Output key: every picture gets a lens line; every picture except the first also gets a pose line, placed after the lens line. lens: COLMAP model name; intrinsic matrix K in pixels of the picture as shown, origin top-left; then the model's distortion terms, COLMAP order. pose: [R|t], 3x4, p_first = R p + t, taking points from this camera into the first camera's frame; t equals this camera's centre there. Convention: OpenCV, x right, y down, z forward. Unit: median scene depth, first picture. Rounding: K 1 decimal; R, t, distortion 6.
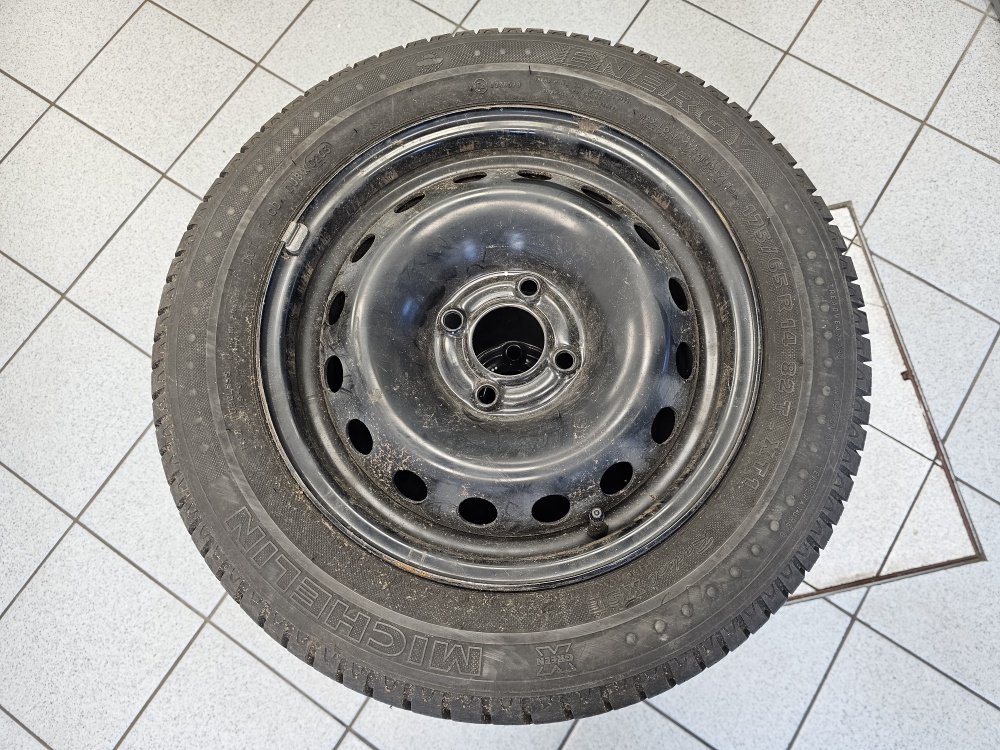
lens RADIAL K [[680.4, 0, 488.5], [0, 680.4, 358.6], [0, 0, 1]] dist [0.068789, -0.072726]
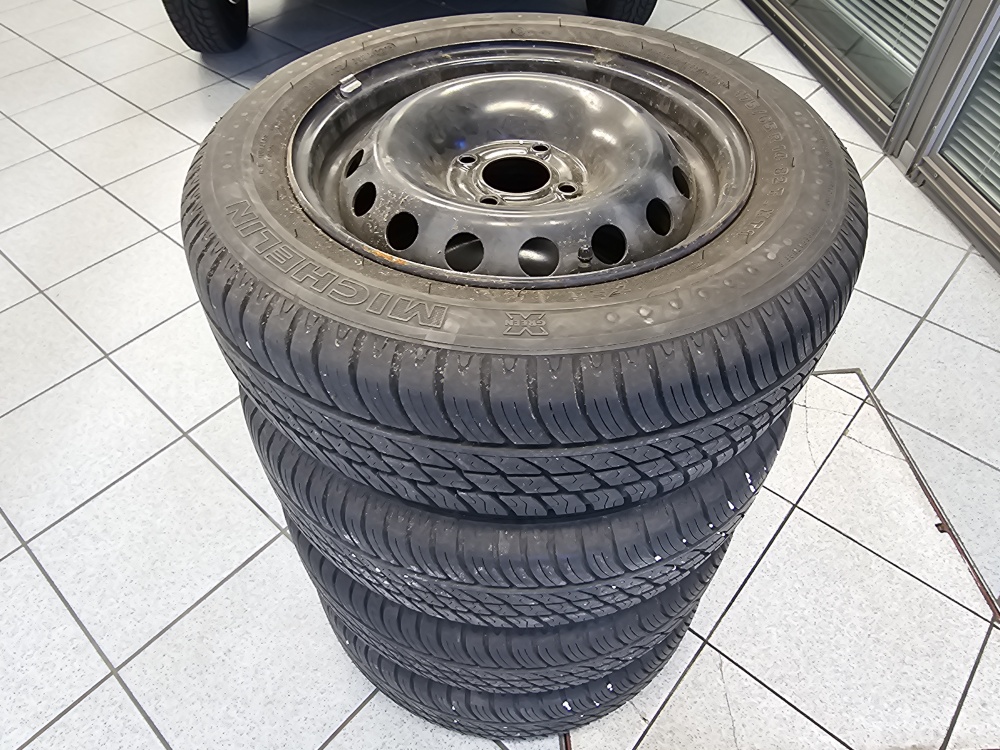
lens RADIAL K [[685.9, 0, 450.7], [0, 685.9, 374.9], [0, 0, 1]] dist [-0.001448, 0.000149]
pose [[0.984544, 0.135656, -0.110776, 0.046108], [-0.172049, 0.867437, -0.466853, 0.395081], [0.032760, 0.478696, 0.877369, 0.100888]]
